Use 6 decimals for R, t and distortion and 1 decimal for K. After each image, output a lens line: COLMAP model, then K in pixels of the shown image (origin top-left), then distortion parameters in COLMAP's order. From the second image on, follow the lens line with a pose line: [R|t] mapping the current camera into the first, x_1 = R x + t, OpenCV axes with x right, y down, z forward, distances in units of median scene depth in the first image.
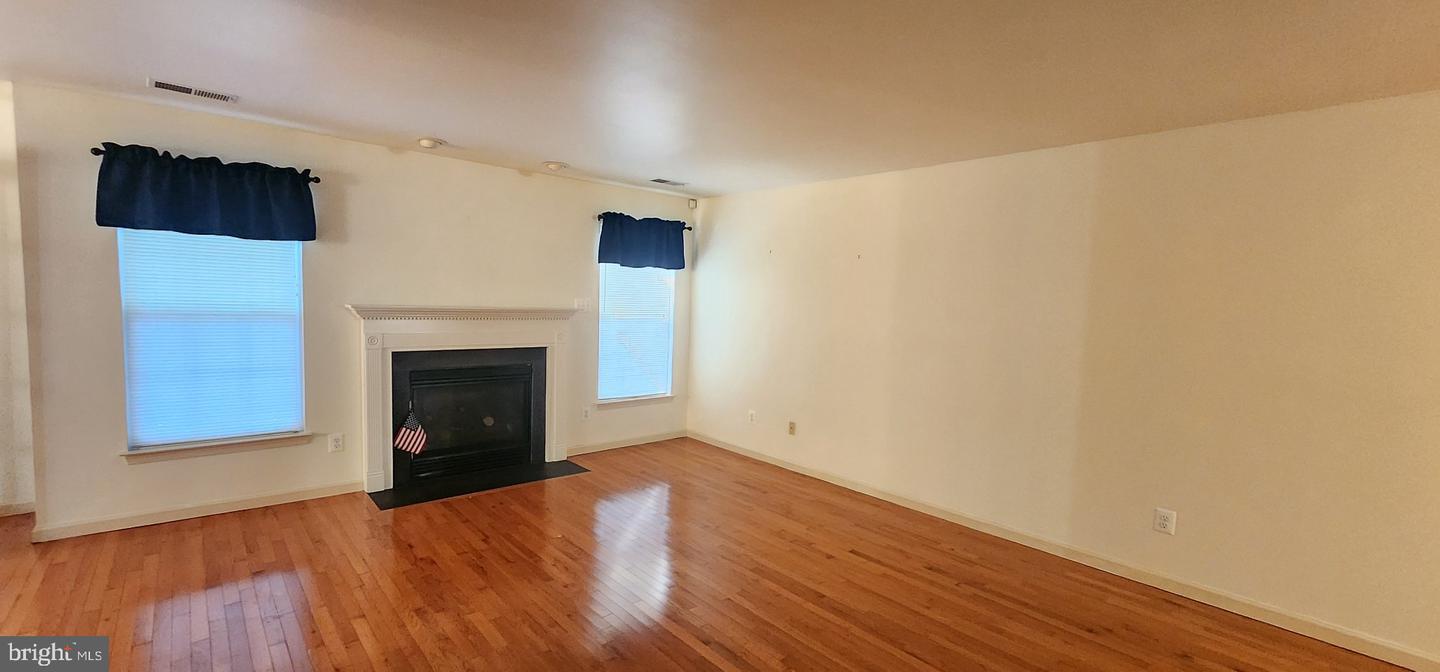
lens RADIAL K [[597.3, 0, 722.3], [0, 597.3, 343.7], [0, 0, 1]] dist [0.000781, 0.000160]
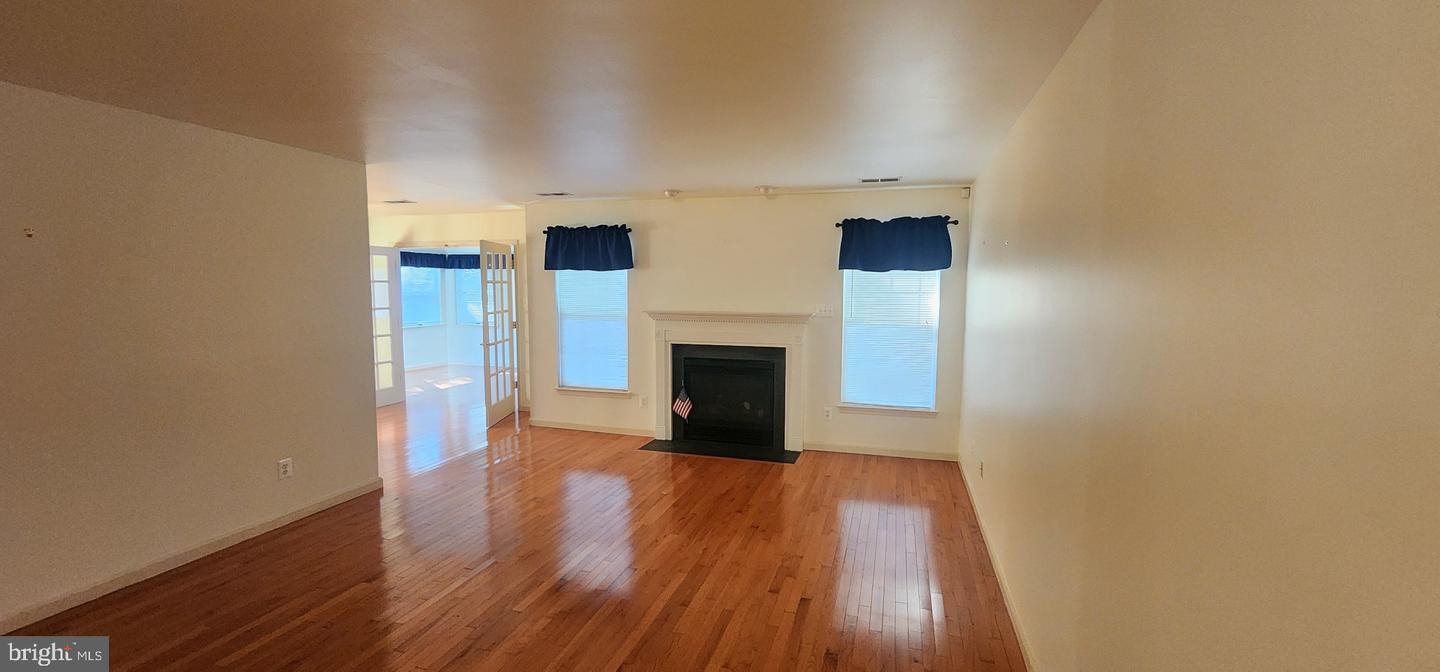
lens RADIAL K [[597.3, 0, 722.3], [0, 597.3, 343.7], [0, 0, 1]] dist [0.000781, 0.000160]
pose [[0.520410, 0.049166, -0.852500, 0.687381], [-0.055106, 0.998194, 0.023929, -0.025112], [0.852136, 0.034525, 0.522180, 0.350663]]
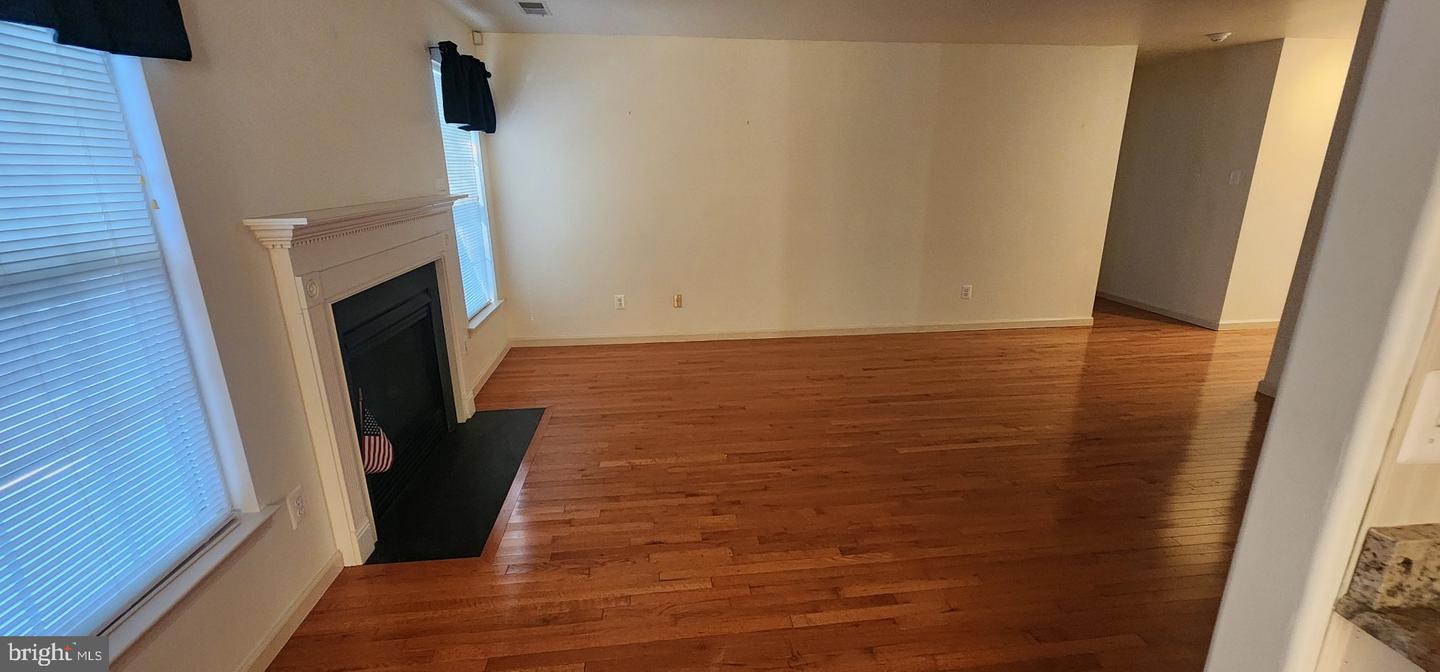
lens RADIAL K [[597.3, 0, 722.3], [0, 597.3, 343.7], [0, 0, 1]] dist [0.000781, 0.000160]
pose [[0.569750, -0.268191, 0.776826, -0.738846], [0.092413, 0.960165, 0.263709, -0.054992], [-0.816606, -0.078459, 0.571839, 0.415414]]
